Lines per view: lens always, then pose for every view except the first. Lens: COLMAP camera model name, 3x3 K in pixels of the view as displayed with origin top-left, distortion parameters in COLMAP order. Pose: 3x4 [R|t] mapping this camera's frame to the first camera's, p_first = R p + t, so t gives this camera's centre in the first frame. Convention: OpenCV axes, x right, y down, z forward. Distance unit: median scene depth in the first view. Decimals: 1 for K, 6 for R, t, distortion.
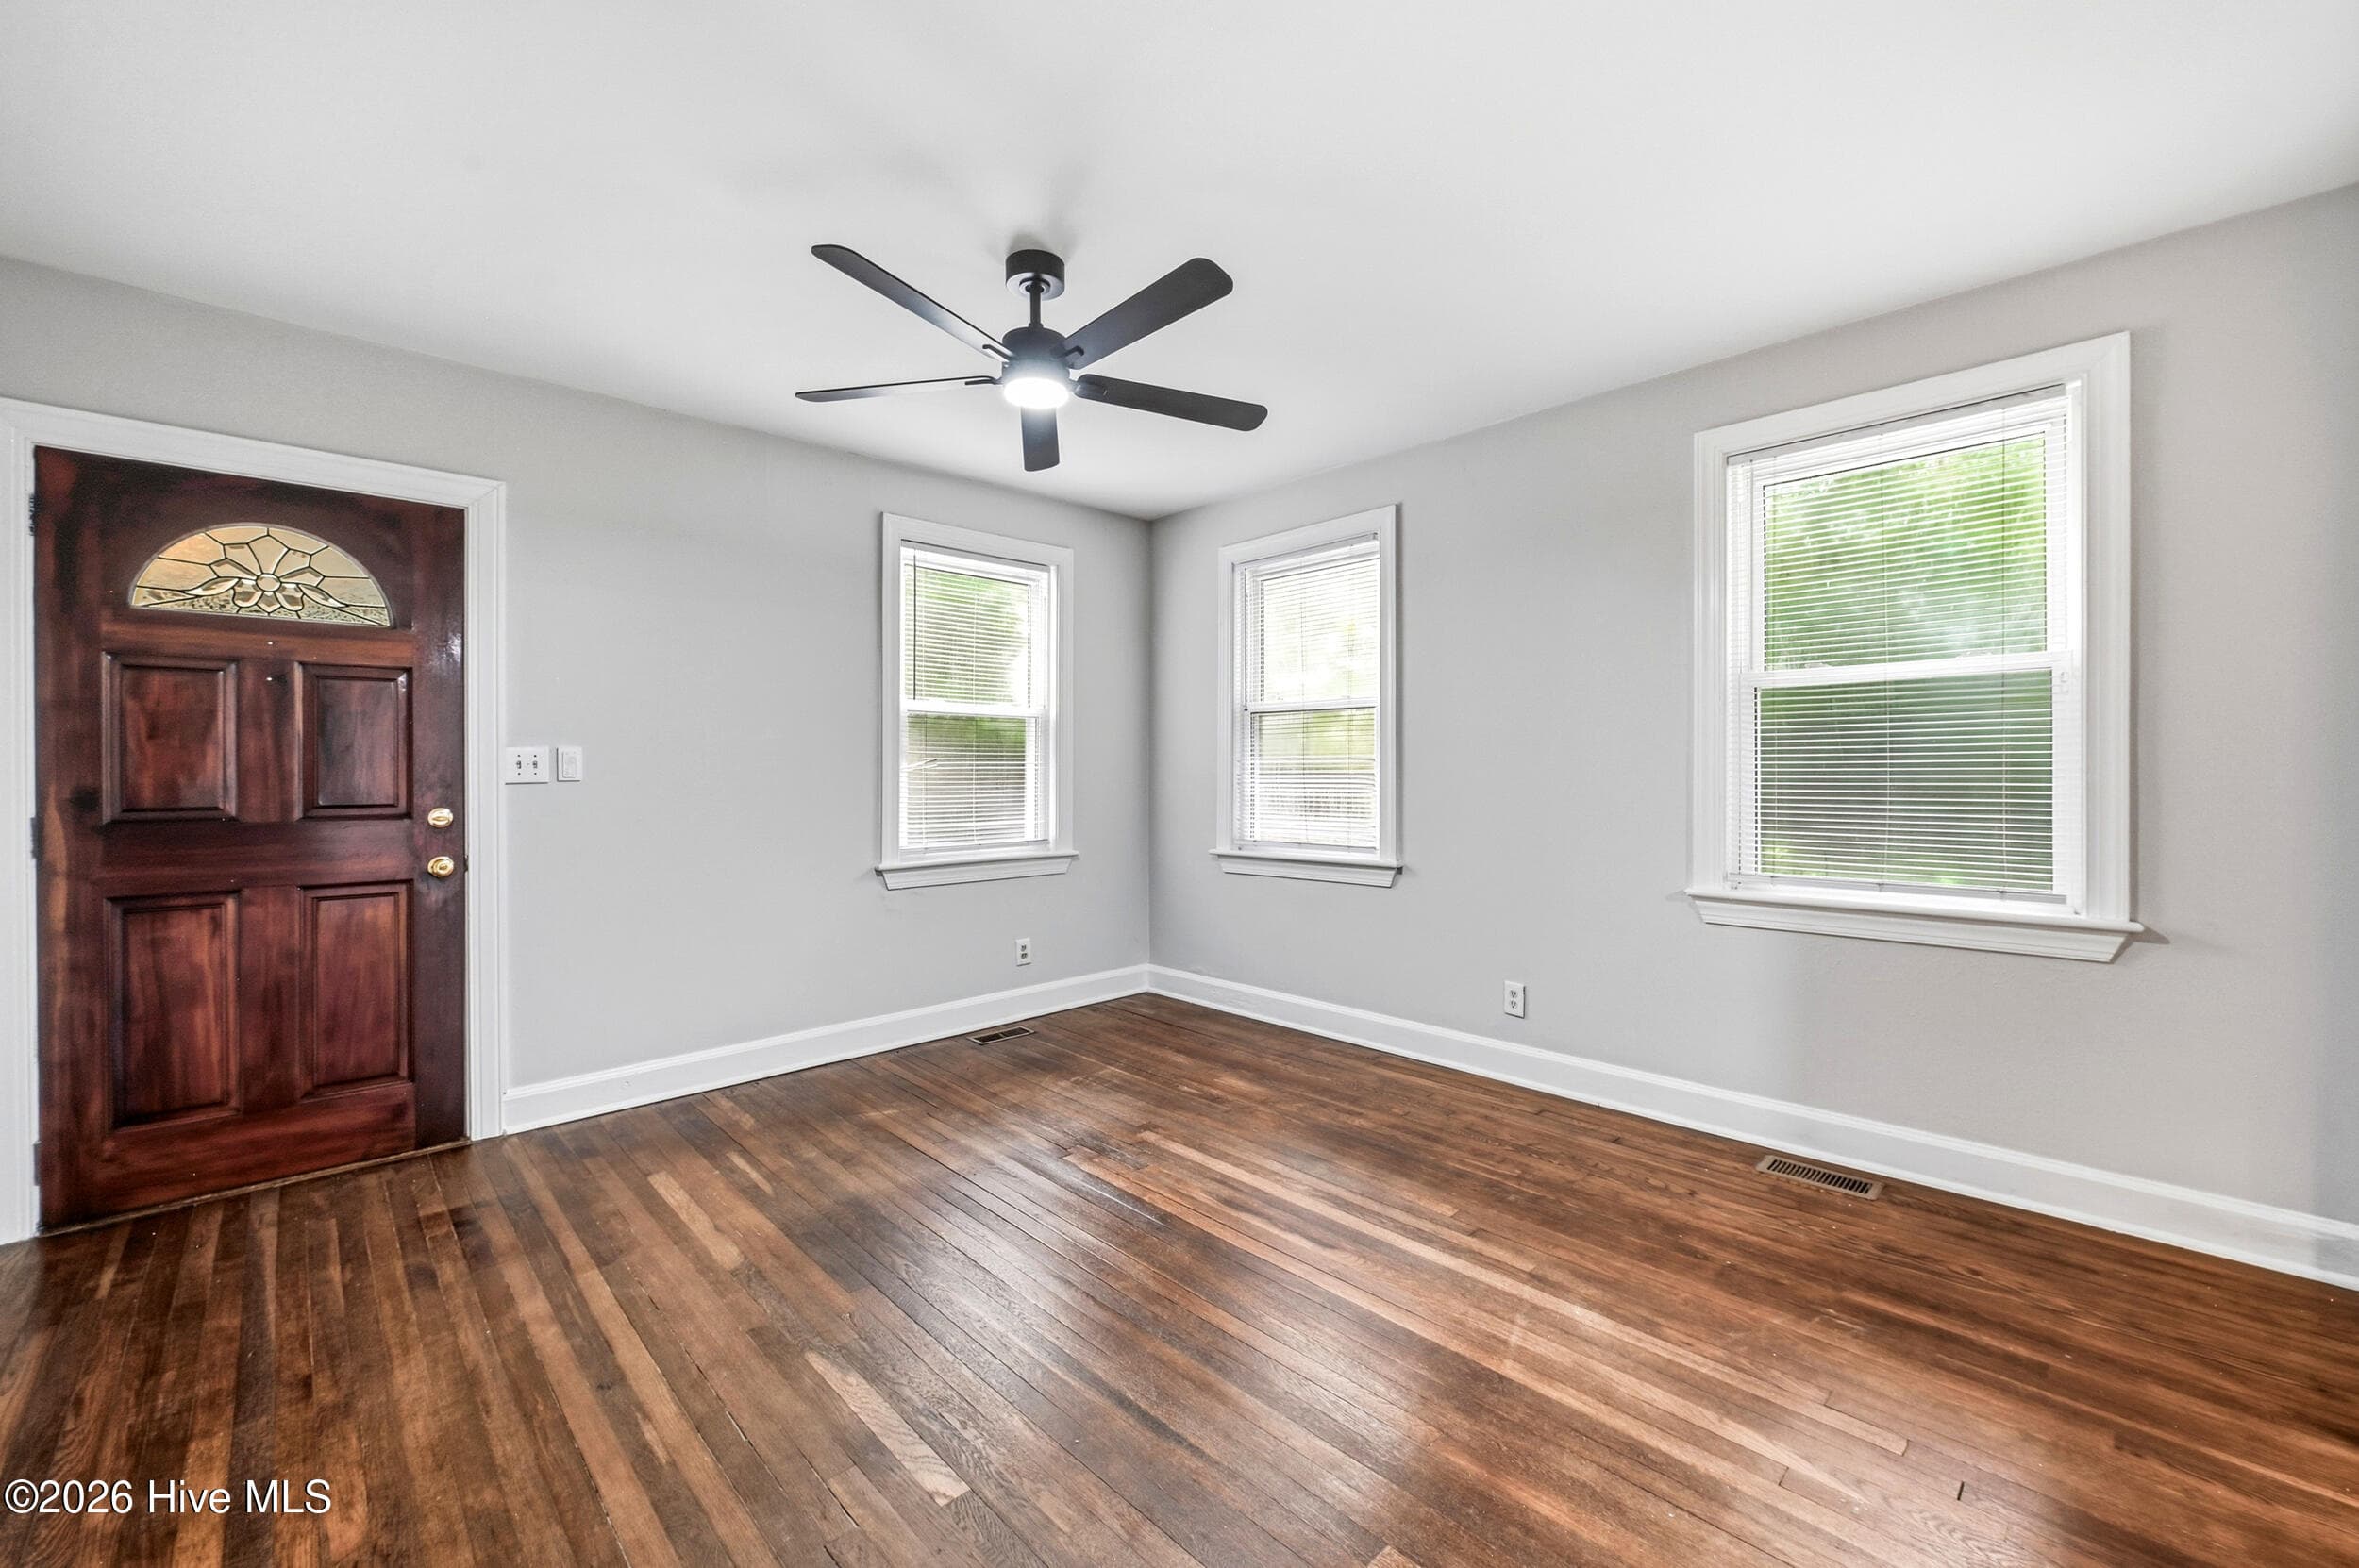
lens RADIAL K [[949.0, 0, 1167.6], [0, 949.0, 775.4], [0, 0, 1]] dist [-0.002958, -0.000486]
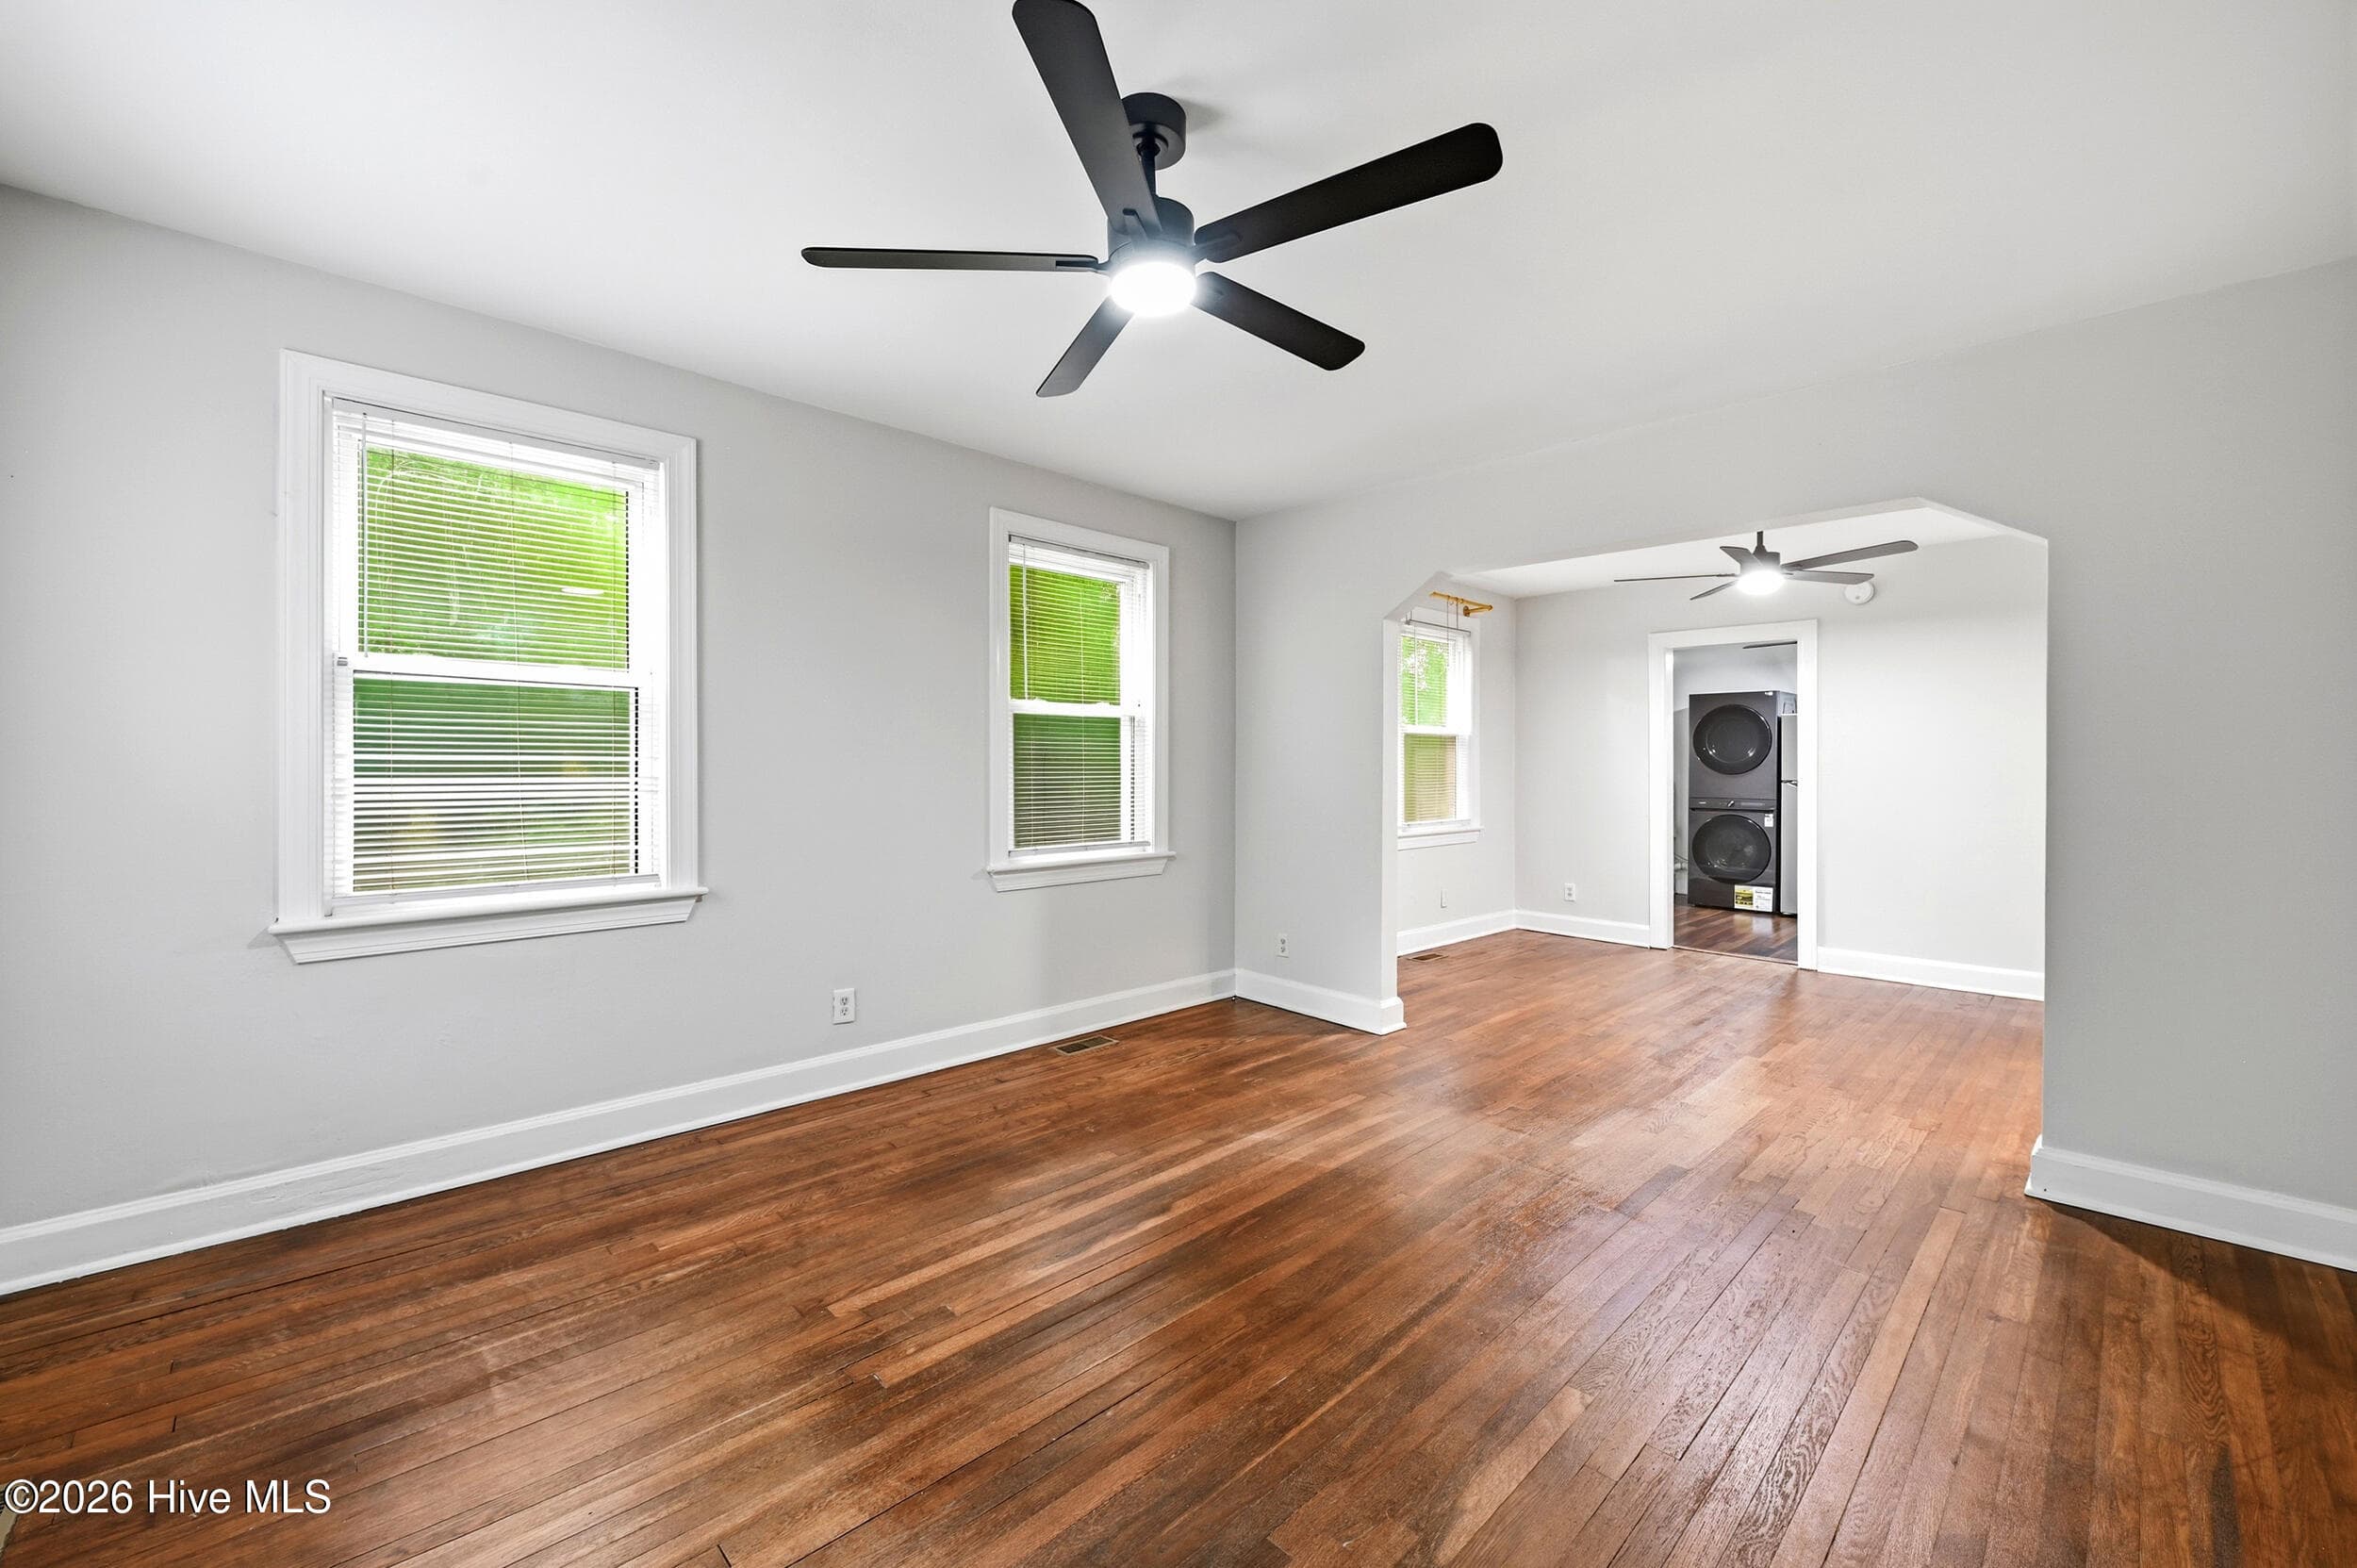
lens RADIAL K [[948.4, 0, 1166.6], [0, 948.4, 777.4], [0, 0, 1]] dist [-0.002958, -0.000486]
pose [[-0.013712, -0.003726, 0.999899, -0.740530], [0.004148, 0.999984, 0.003783, -0.003652], [-0.999897, 0.004199, -0.013697, 0.814667]]
